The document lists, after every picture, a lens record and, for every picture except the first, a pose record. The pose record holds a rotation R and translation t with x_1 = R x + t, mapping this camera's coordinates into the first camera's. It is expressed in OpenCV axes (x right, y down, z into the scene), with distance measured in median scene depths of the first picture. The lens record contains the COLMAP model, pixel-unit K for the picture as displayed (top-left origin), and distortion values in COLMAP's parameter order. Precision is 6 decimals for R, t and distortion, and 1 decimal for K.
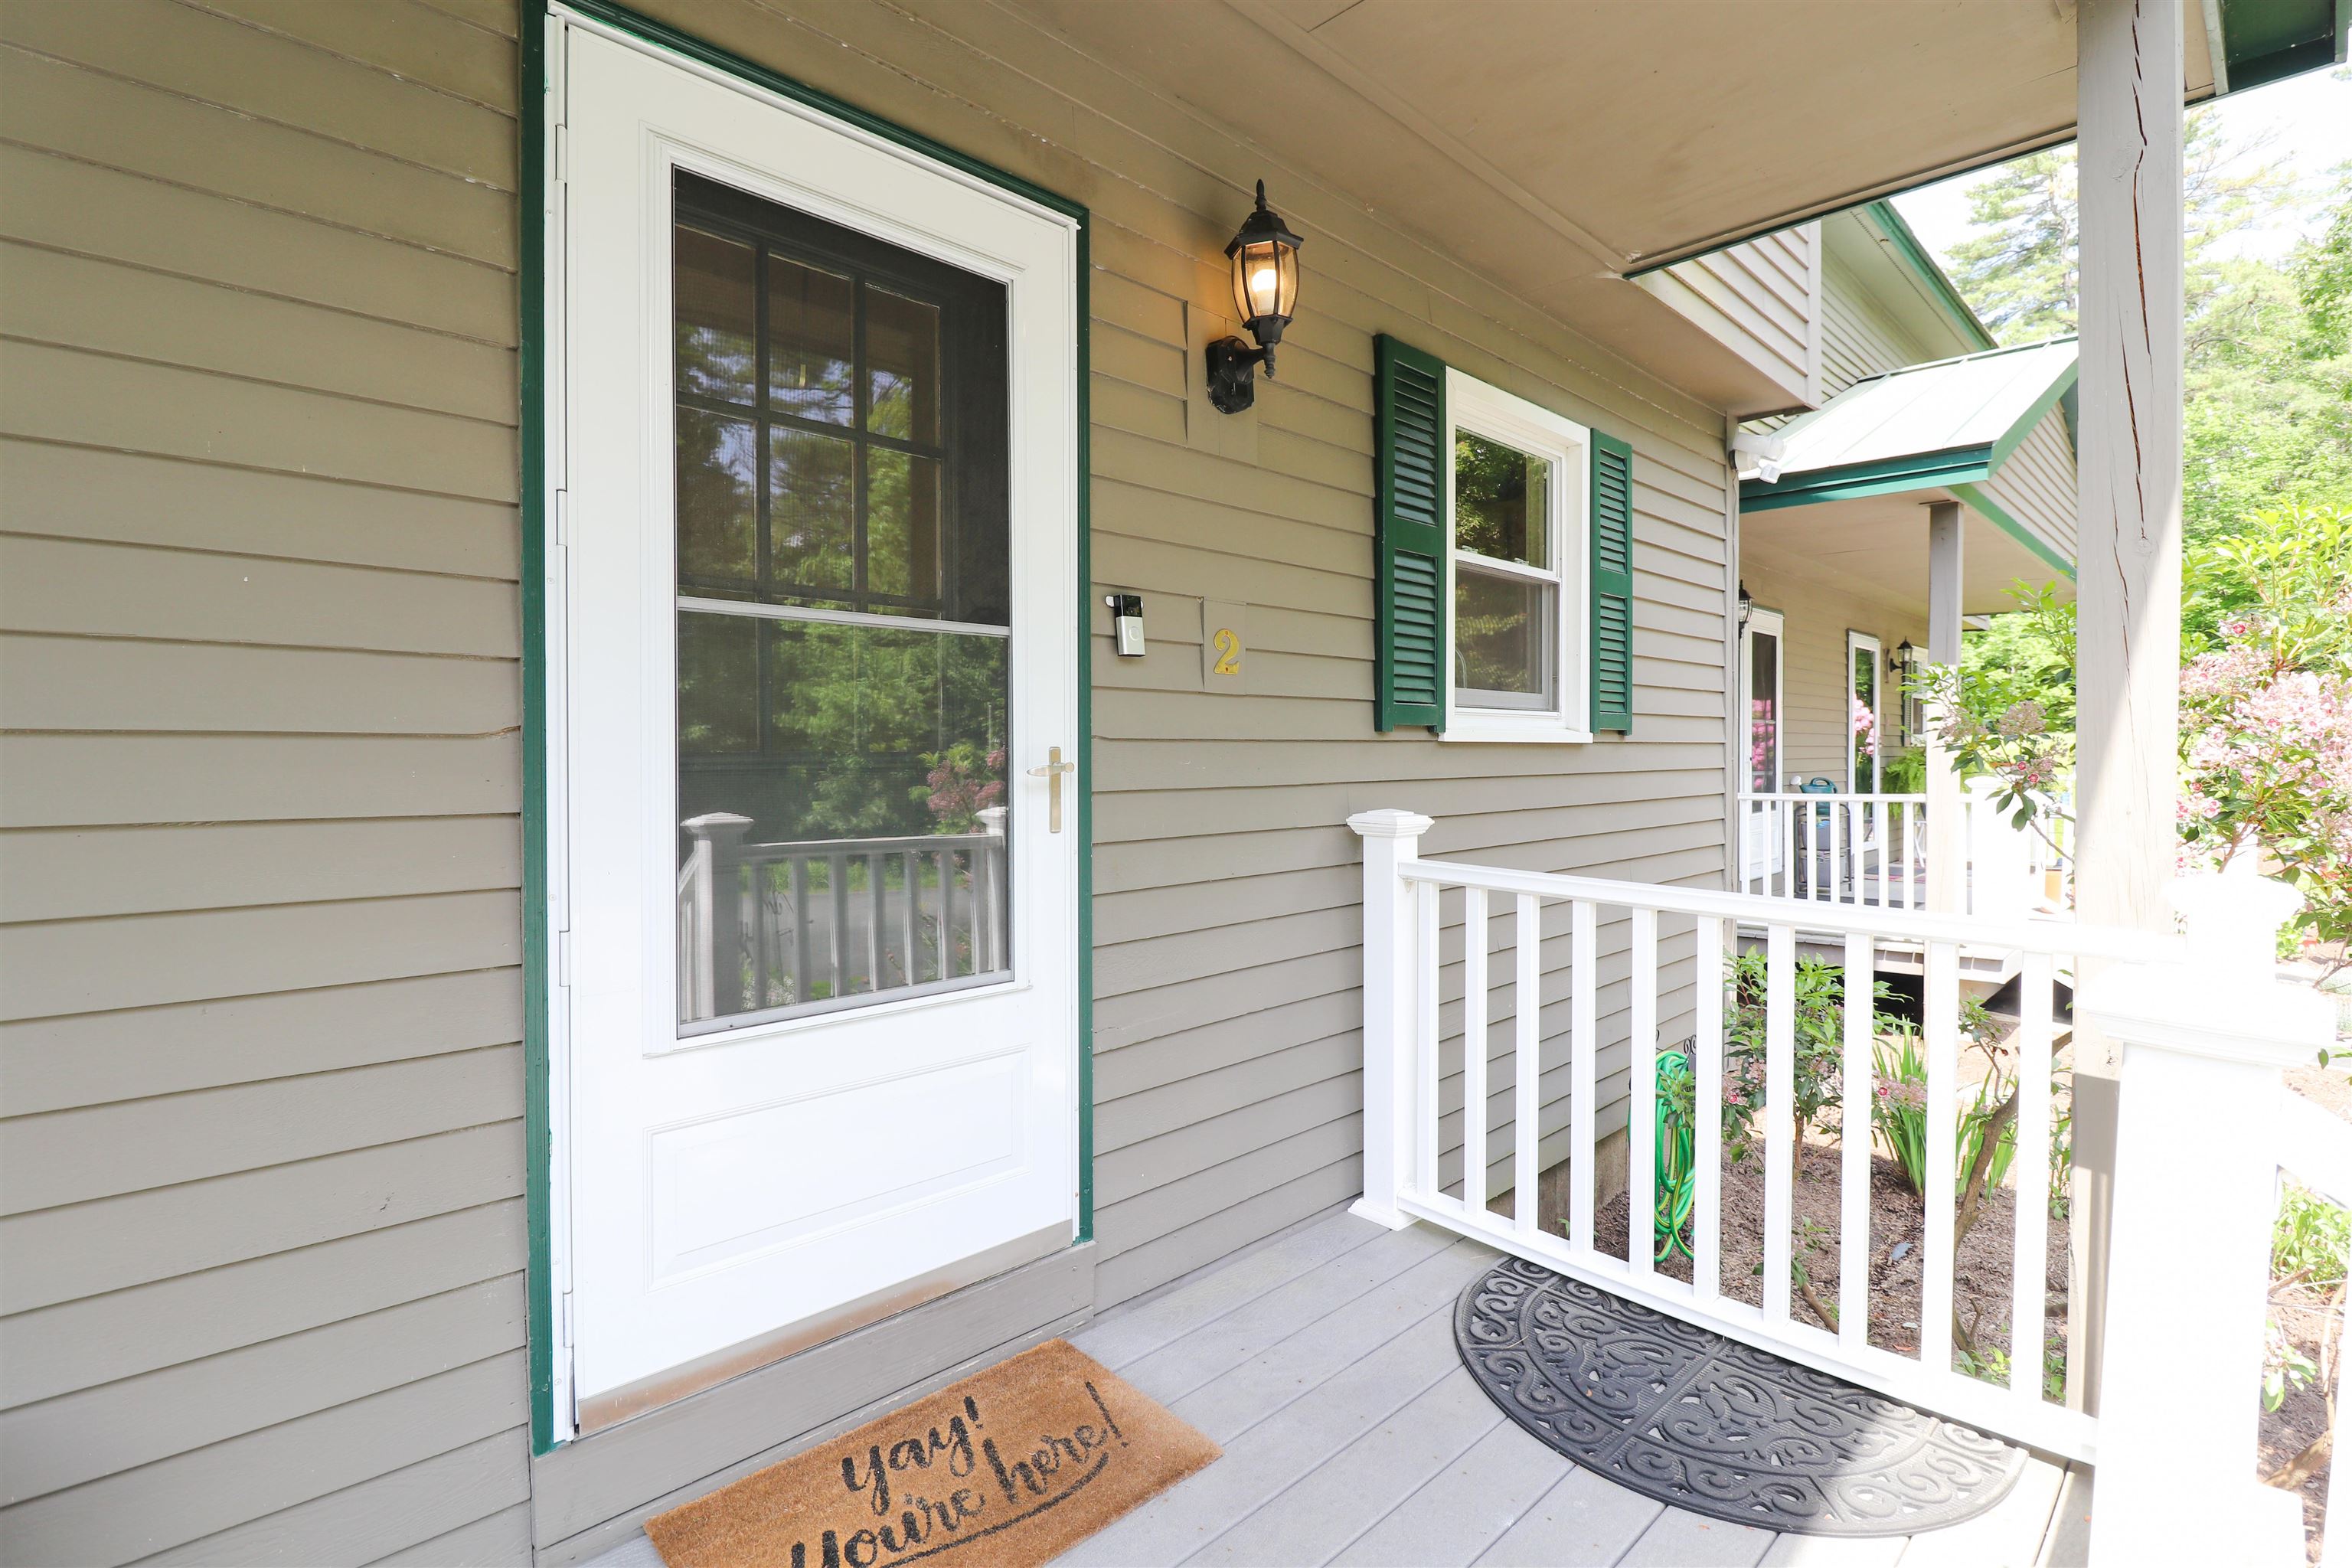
lens RADIAL K [[1097.5, 0, 1173.1], [0, 1097.5, 773.9], [0, 0, 1]] dist [-0.008203, -0.003247]
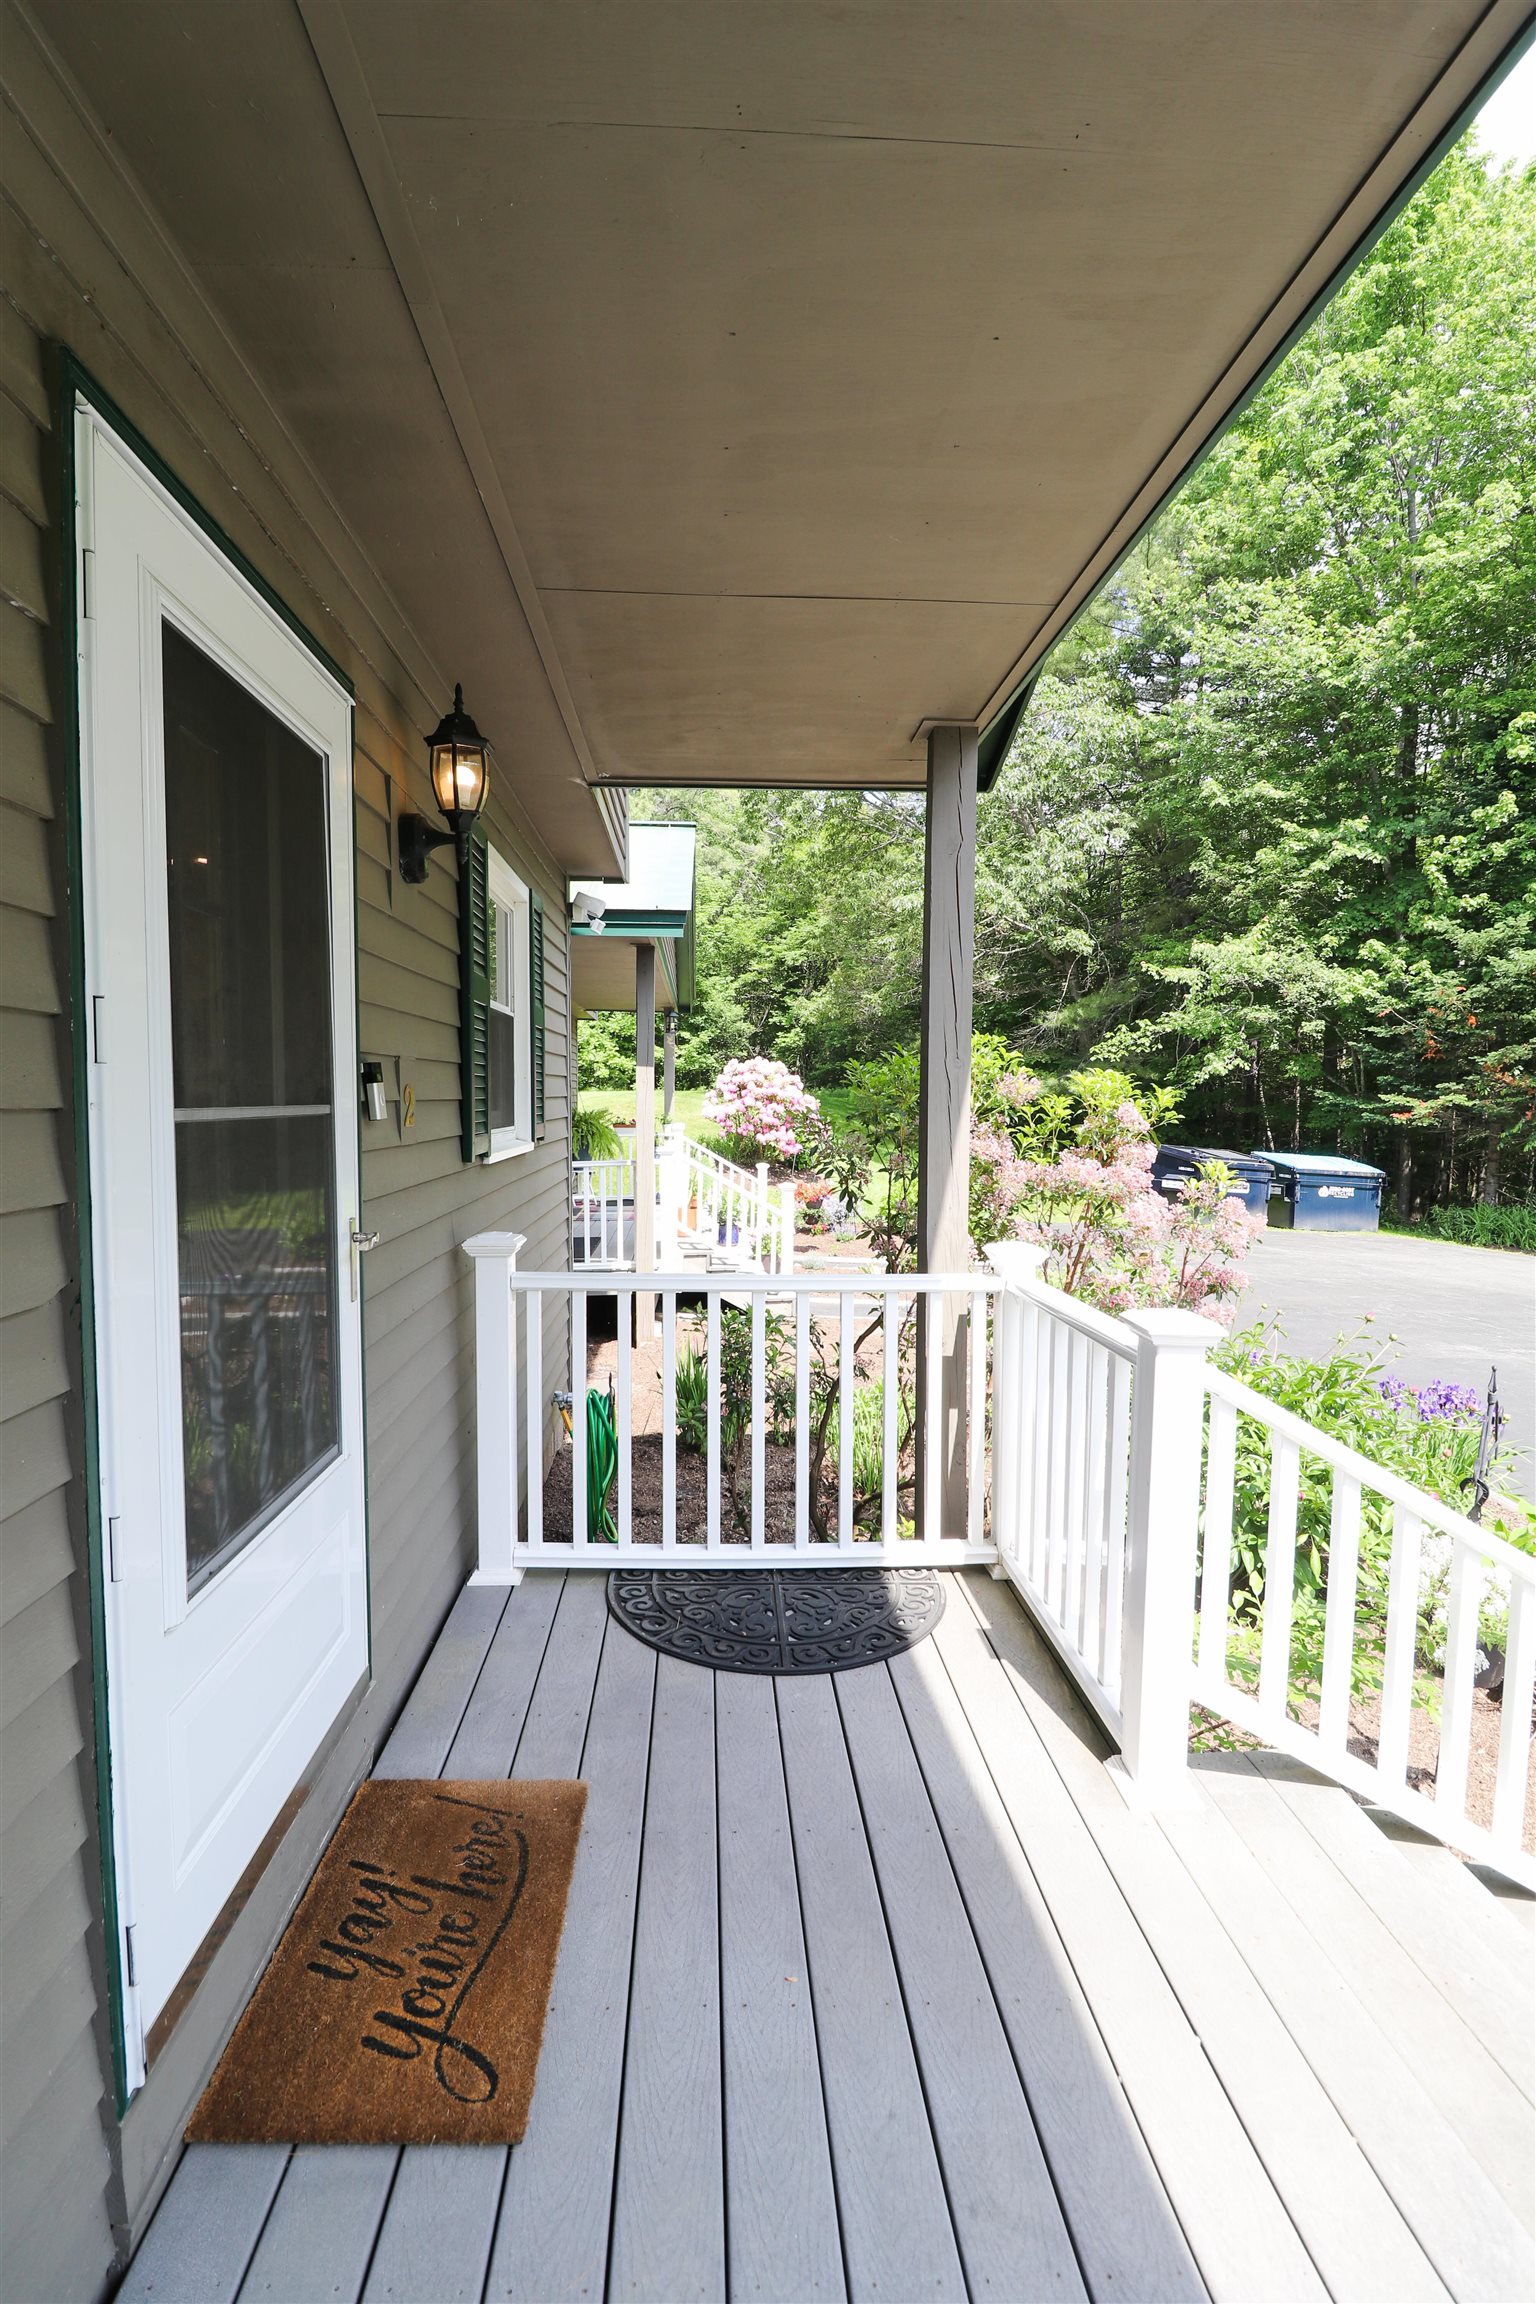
lens RADIAL K [[1075.1, 0, 755.8], [0, 1075.1, 1159.9], [0, 0, 1]] dist [-0.008203, -0.003247]
pose [[0.657366, -0.044925, 0.752231, -0.558775], [0.015580, 0.998818, 0.046037, -0.108751], [-0.753410, -0.018543, 0.657289, 0.054994]]
